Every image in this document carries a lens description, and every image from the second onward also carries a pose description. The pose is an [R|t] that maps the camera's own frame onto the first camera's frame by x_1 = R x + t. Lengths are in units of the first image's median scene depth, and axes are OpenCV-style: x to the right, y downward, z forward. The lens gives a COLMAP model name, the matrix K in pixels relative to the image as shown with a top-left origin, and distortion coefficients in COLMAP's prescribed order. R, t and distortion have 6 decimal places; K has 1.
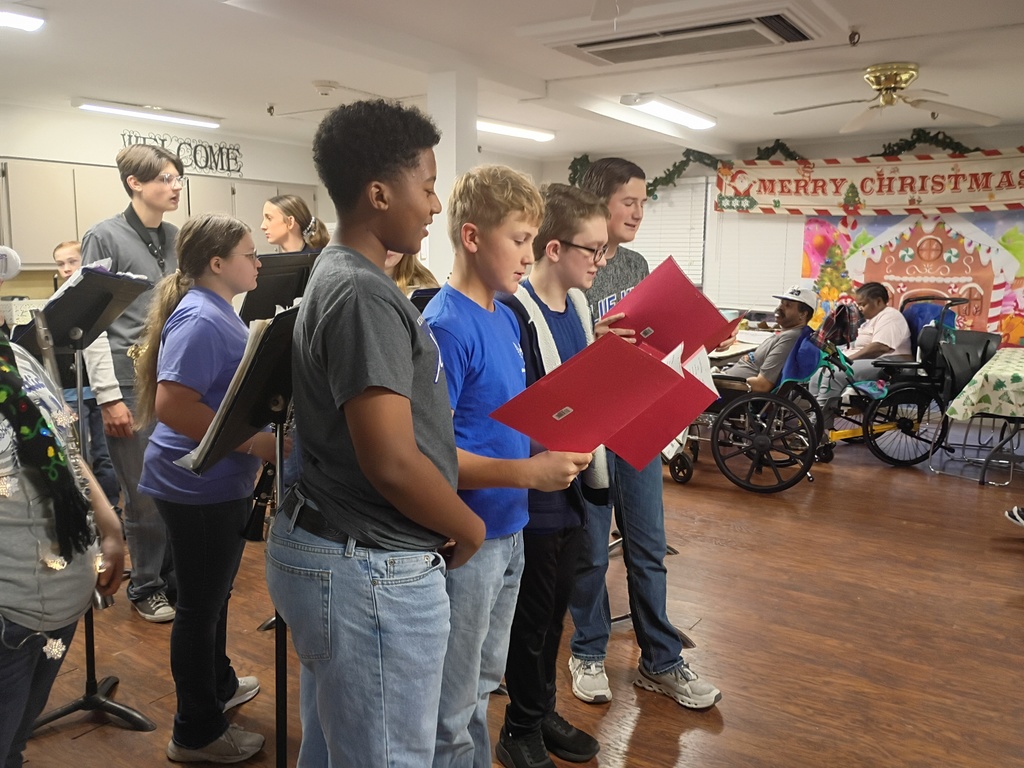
lens RADIAL K [[849.3, 0, 523.8], [0, 849.3, 386.5], [0, 0, 1]] dist [0.002076, -0.005435]
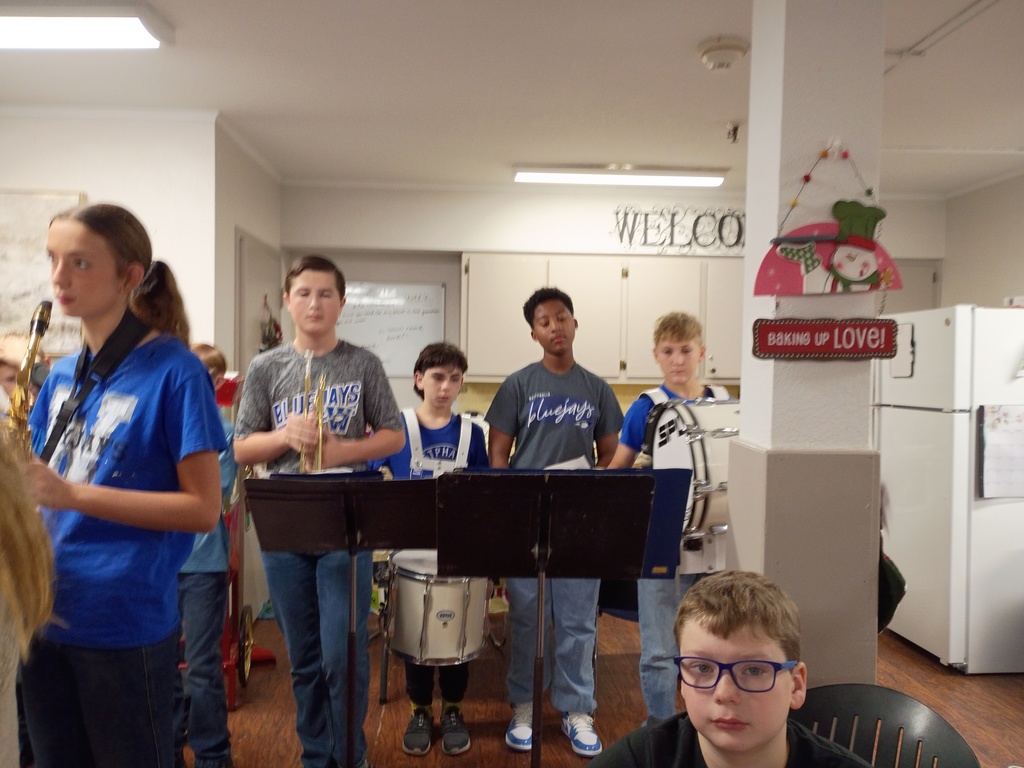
lens RADIAL K [[849.3, 0, 523.8], [0, 849.3, 386.5], [0, 0, 1]] dist [0.002076, -0.005435]
pose [[0.605782, 0.019446, -0.795393, 0.087003], [-0.124713, 0.989664, -0.070788, -0.068466], [0.785796, 0.142078, 0.601946, 0.451962]]
